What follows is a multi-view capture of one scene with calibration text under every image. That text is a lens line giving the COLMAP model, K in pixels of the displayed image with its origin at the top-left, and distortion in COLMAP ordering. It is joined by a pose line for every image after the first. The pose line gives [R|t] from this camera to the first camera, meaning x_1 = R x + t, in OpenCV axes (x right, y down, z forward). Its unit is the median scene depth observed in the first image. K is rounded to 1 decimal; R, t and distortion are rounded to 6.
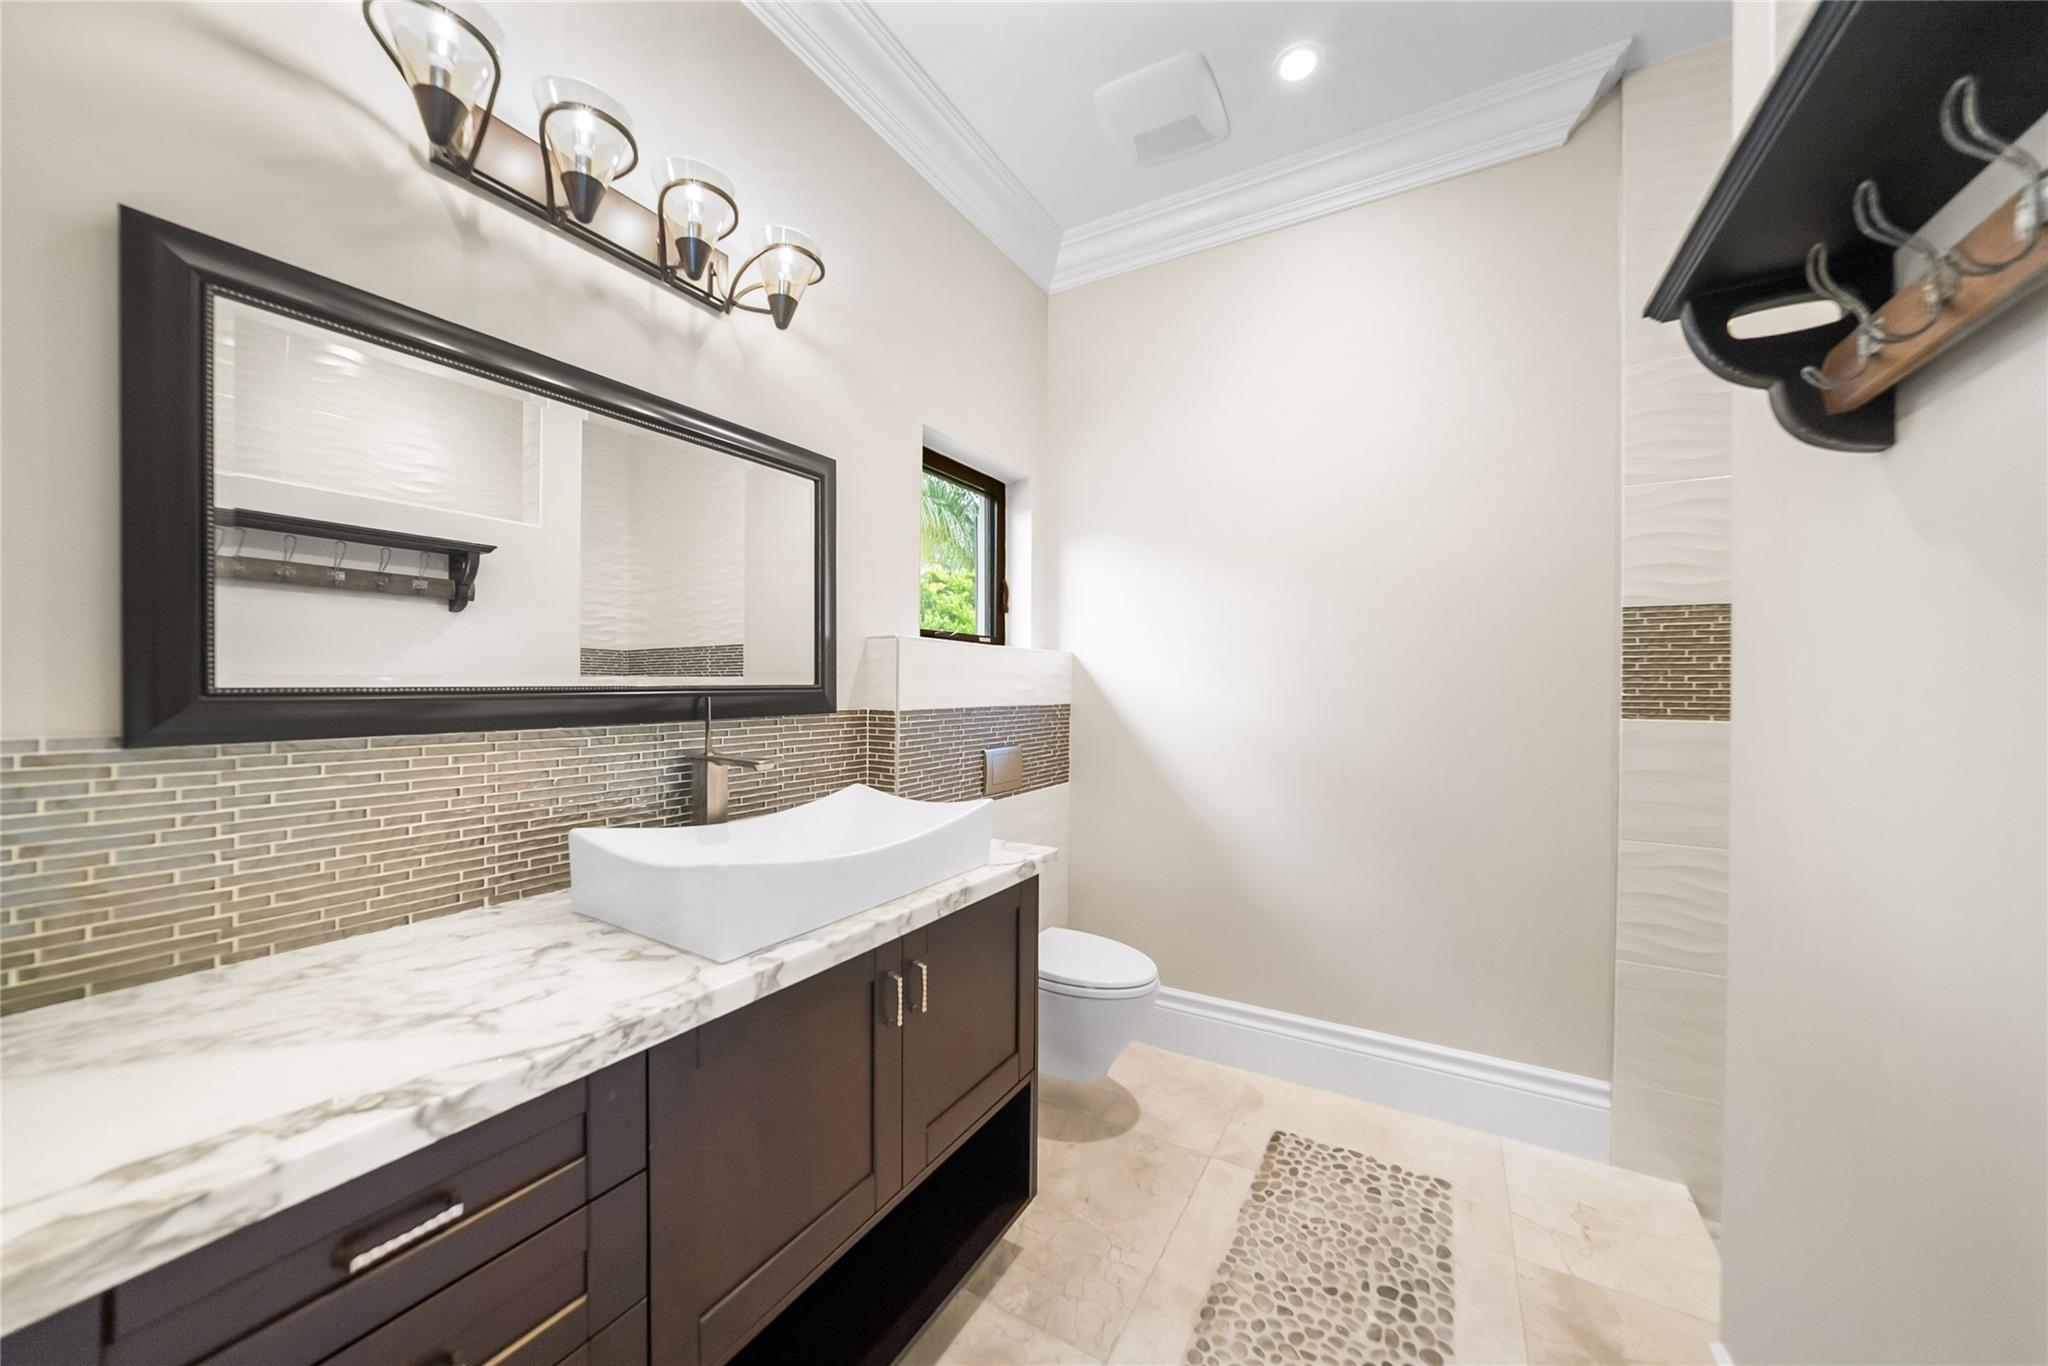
lens RADIAL K [[837.0, 0, 1022.4], [0, 837.0, 675.9], [0, 0, 1]] dist [-0.023957, 0.006680]
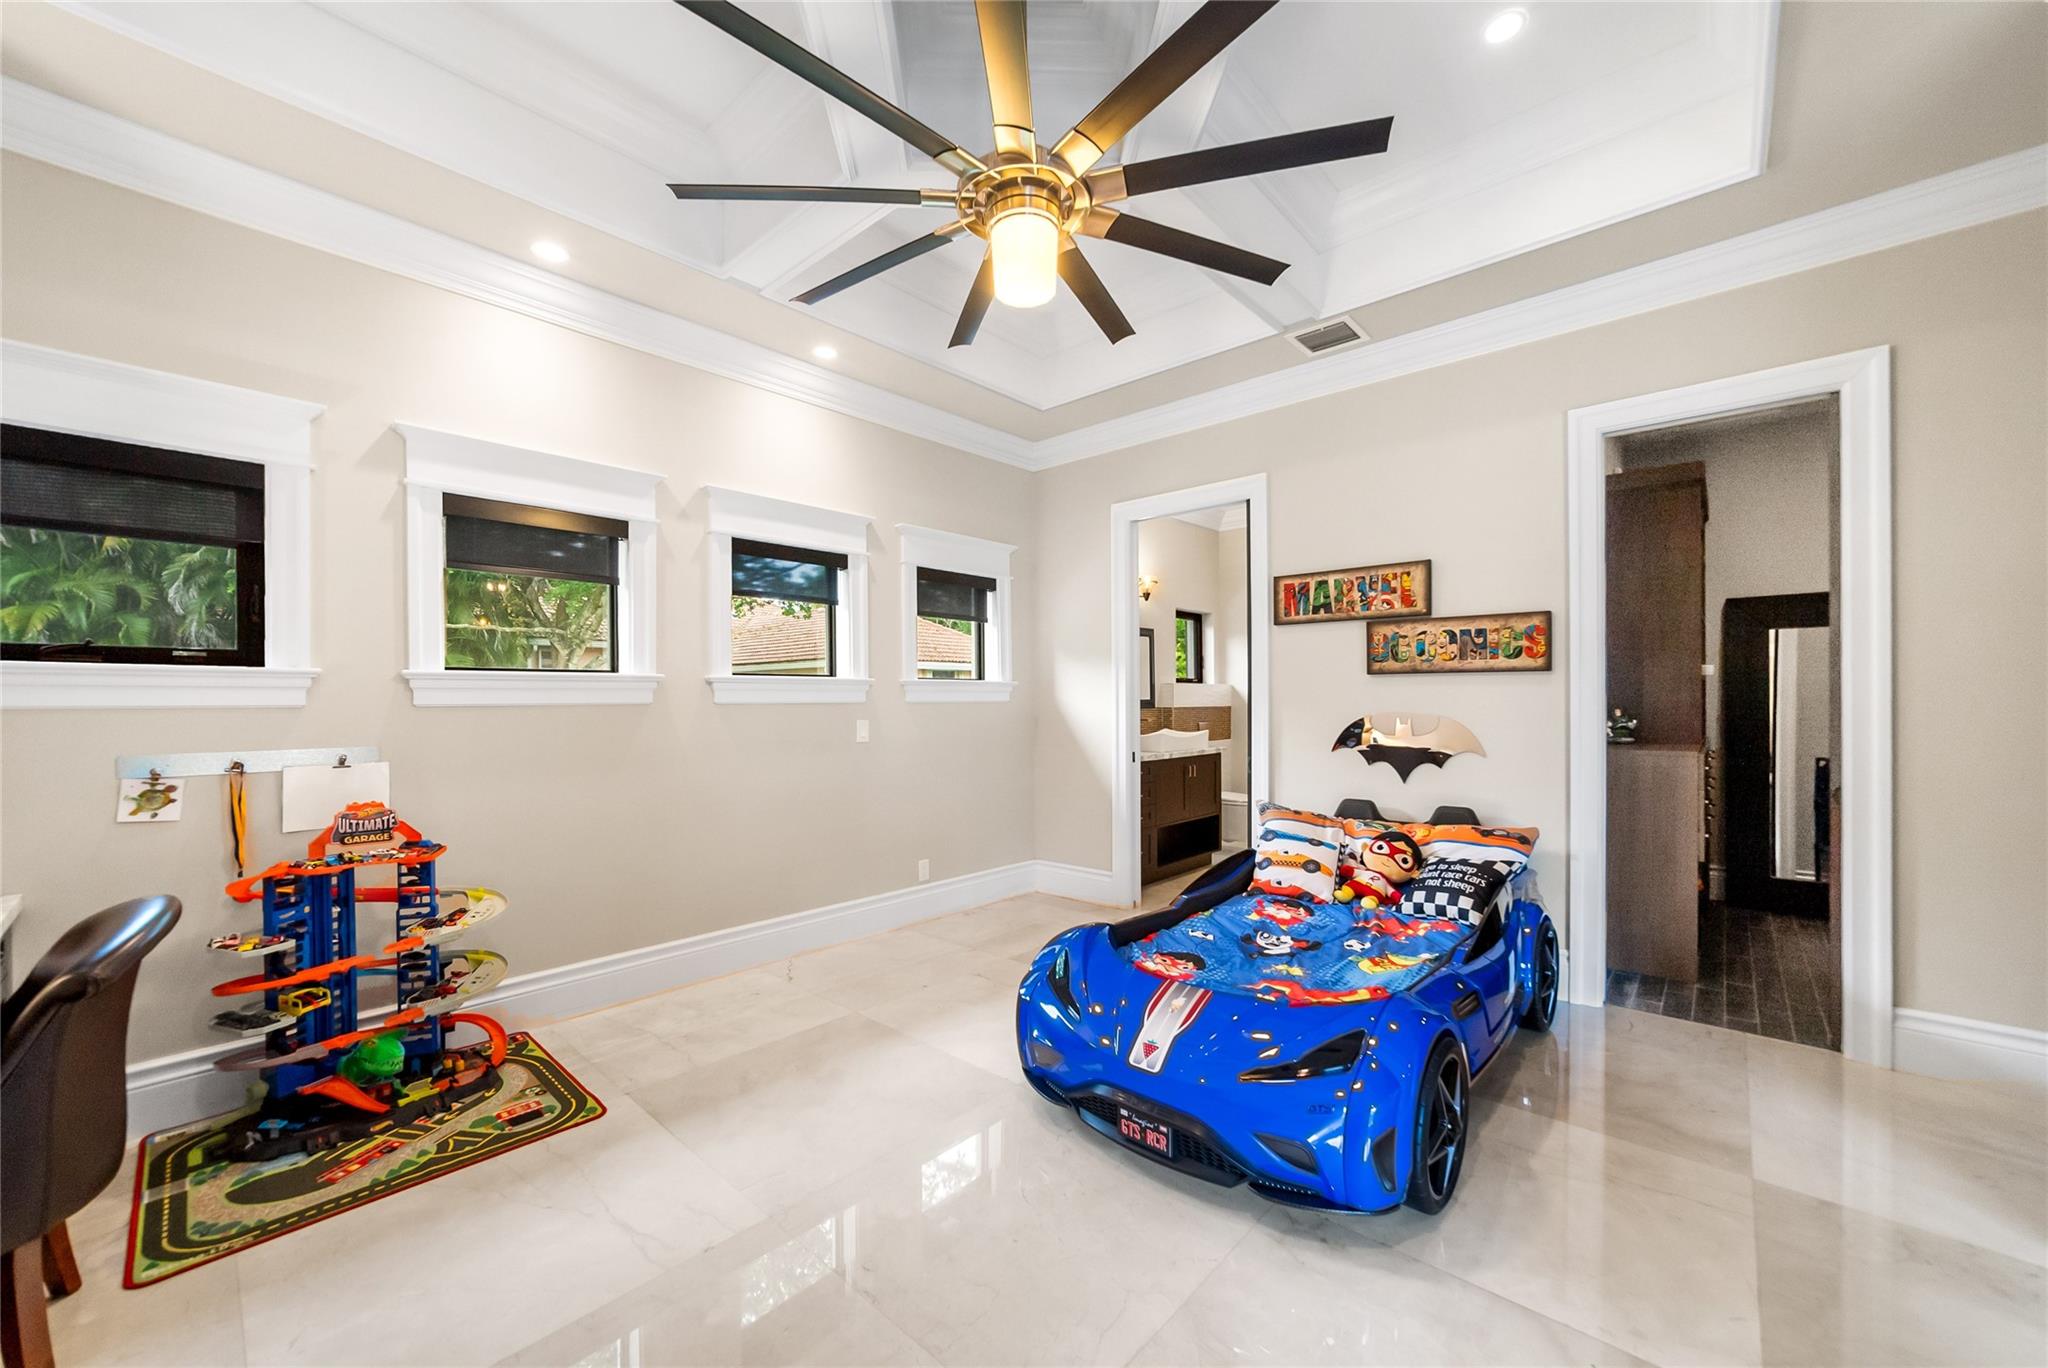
lens RADIAL K [[837.0, 0, 1022.4], [0, 837.0, 676.9], [0, 0, 1]] dist [-0.023957, 0.006680]
pose [[0.980706, -0.016091, -0.194827, -0.088617], [0.012698, 0.999745, -0.018654, -0.018530], [0.195078, 0.015820, 0.980660, -2.096964]]
